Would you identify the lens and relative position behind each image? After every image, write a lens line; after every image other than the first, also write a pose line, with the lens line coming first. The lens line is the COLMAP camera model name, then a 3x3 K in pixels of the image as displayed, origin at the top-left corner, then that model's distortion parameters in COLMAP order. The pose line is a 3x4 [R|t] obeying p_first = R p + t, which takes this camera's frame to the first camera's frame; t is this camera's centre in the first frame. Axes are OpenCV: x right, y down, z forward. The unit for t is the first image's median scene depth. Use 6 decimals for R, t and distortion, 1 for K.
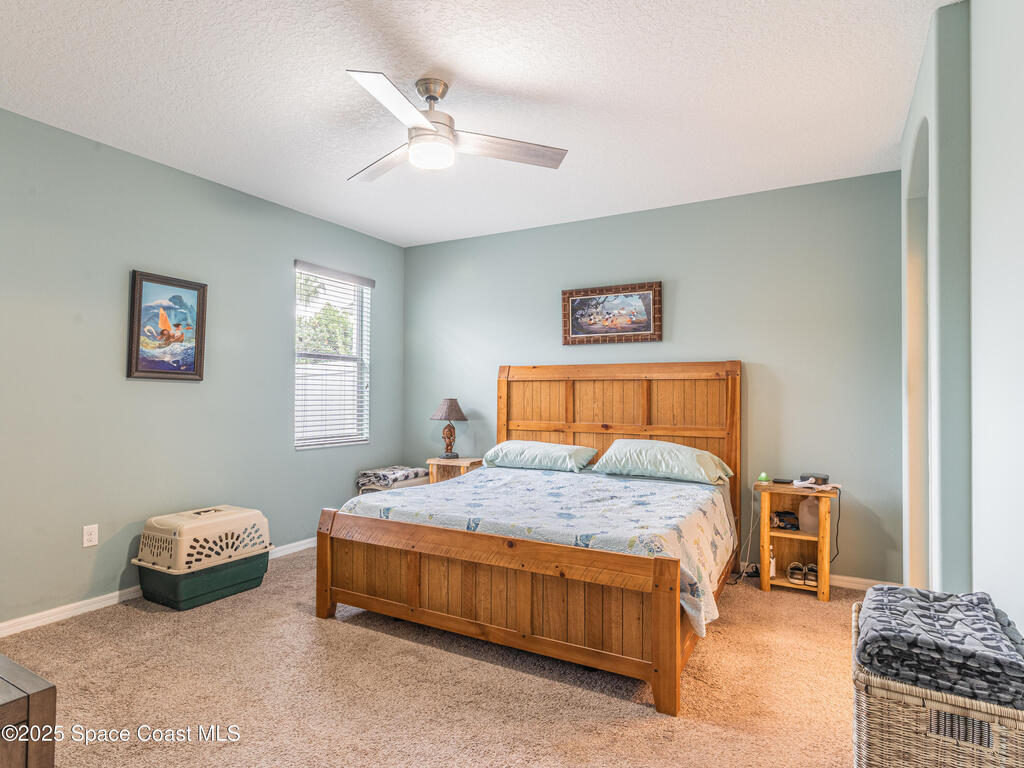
lens RADIAL K [[552.2, 0, 513.1], [0, 552.2, 386.0], [0, 0, 1]] dist [-0.009507, -0.000586]
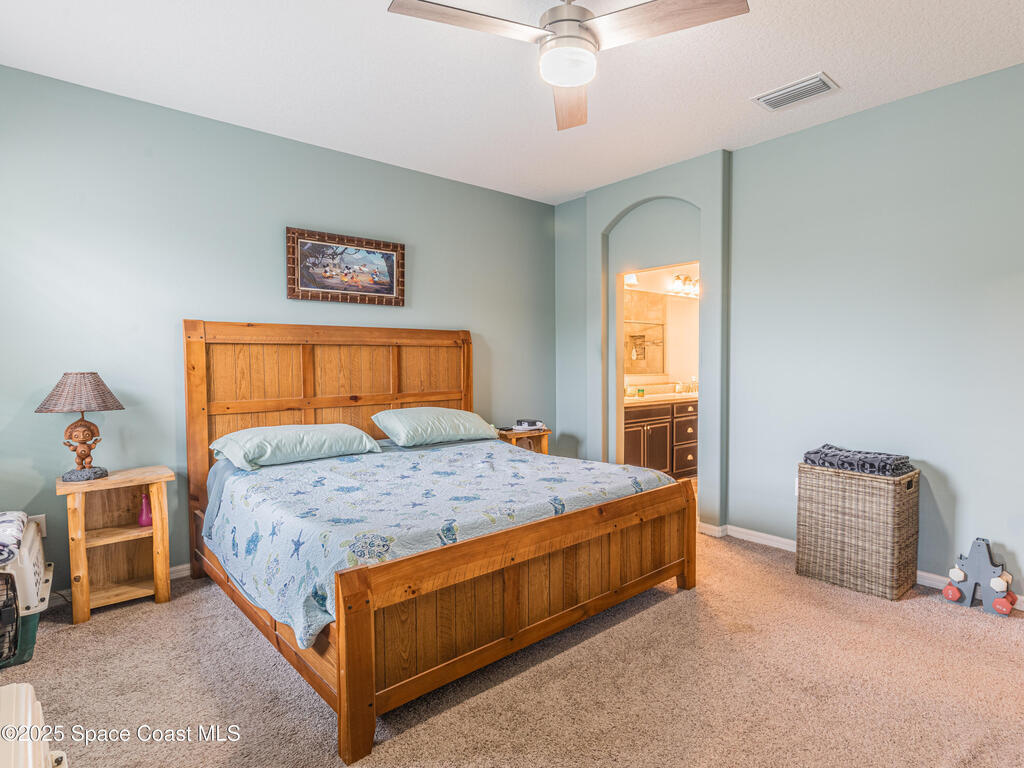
lens RADIAL K [[550.7, 0, 514.9], [0, 550.7, 383.2], [0, 0, 1]] dist [0.012746, 0.000130]
pose [[0.341754, -0.050968, 0.938406, -0.565870], [-0.008479, 0.998320, 0.057310, -0.002837], [-0.939751, -0.027543, 0.340748, 0.460057]]
